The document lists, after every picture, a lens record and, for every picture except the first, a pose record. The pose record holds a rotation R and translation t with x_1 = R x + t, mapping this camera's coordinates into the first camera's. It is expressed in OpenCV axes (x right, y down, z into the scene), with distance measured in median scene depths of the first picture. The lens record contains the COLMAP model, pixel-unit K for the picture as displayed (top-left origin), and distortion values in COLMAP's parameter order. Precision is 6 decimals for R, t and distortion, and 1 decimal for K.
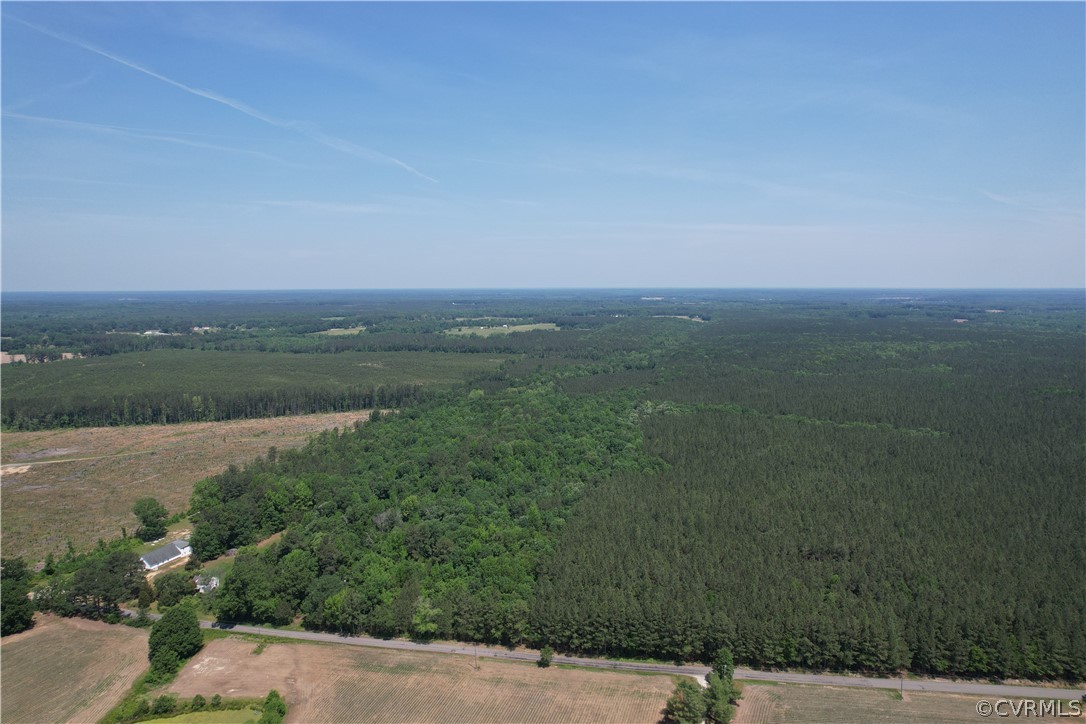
lens RADIAL K [[693.3, 0, 550.3], [0, 693.3, 360.1], [0, 0, 1]] dist [-0.078706, 0.067464]
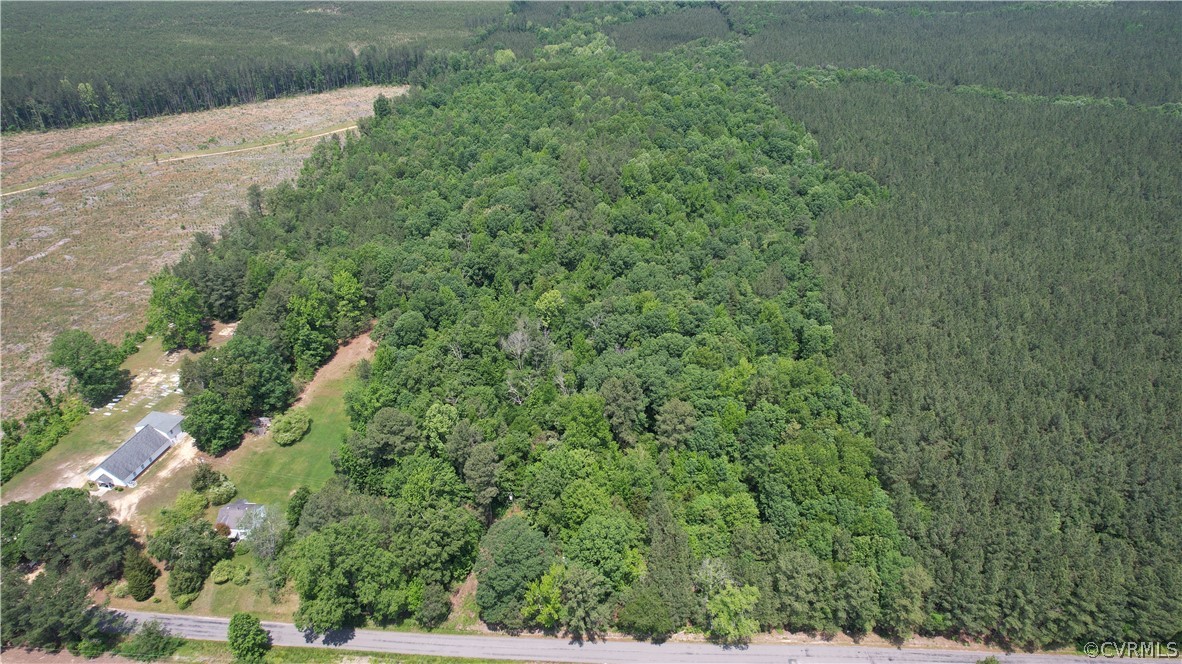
lens RADIAL K [[747.0, 0, 594.7], [0, 747.0, 324.9], [0, 0, 1]] dist [-0.061994, 0.051831]
pose [[0.992862, -0.068313, 0.097766, -0.160505], [0.020859, 0.906542, 0.421600, -0.029433], [-0.117430, -0.416551, 0.901496, 0.291977]]
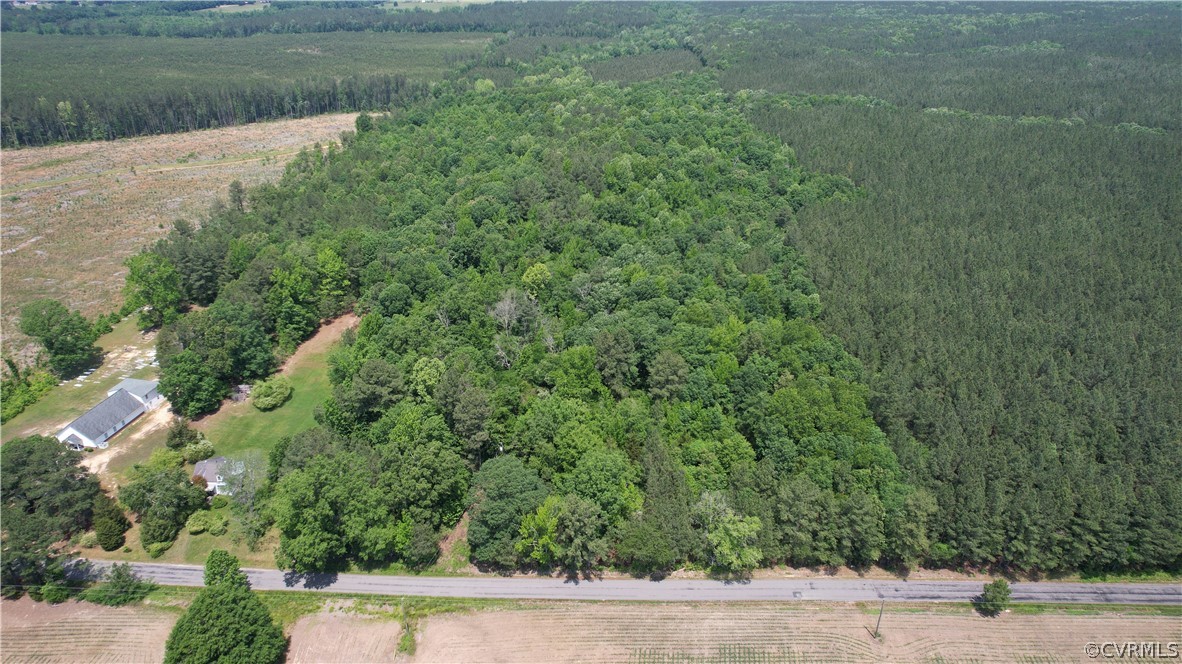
lens RADIAL K [[747.0, 0, 594.2], [0, 747.0, 324.4], [0, 0, 1]] dist [-0.061994, 0.051831]
pose [[0.988508, -0.064610, 0.136664, -0.171362], [0.012586, 0.936098, 0.351514, 0.016947], [-0.150642, -0.345755, 0.926154, 0.276651]]
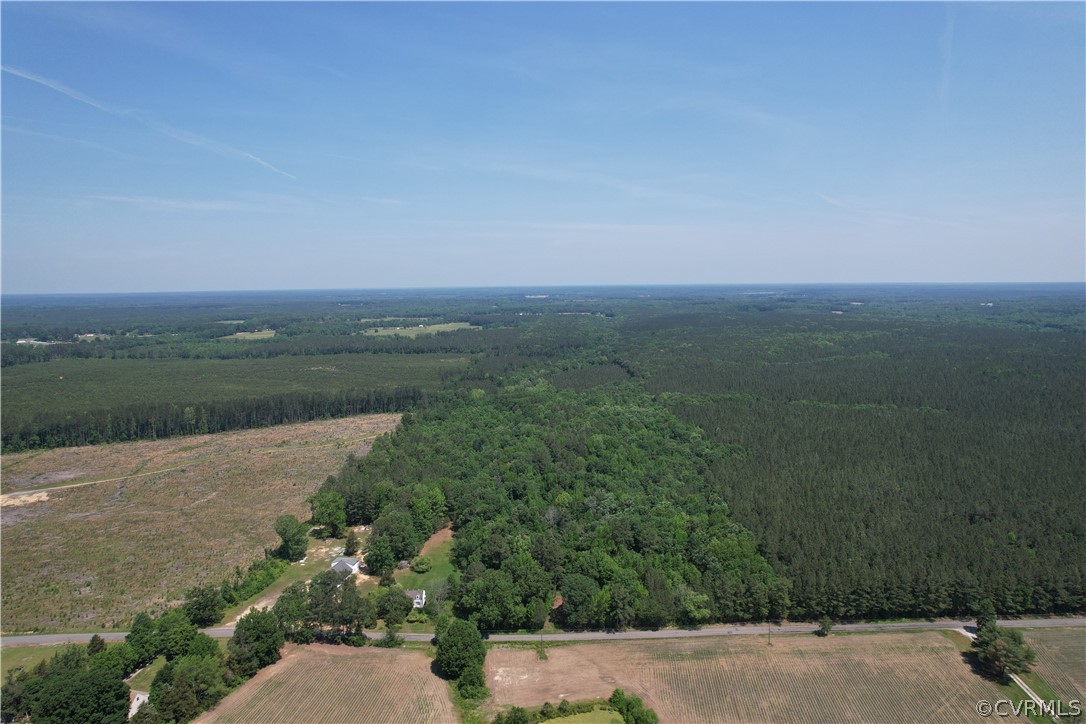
lens RADIAL K [[693.3, 0, 544.8], [0, 693.3, 358.5], [0, 0, 1]] dist [-0.078706, 0.067464]
pose [[0.982231, -0.029080, 0.185409, -0.286911], [0.029223, 0.999571, 0.001961, -0.000334], [-0.185386, 0.003492, 0.982660, 0.015750]]
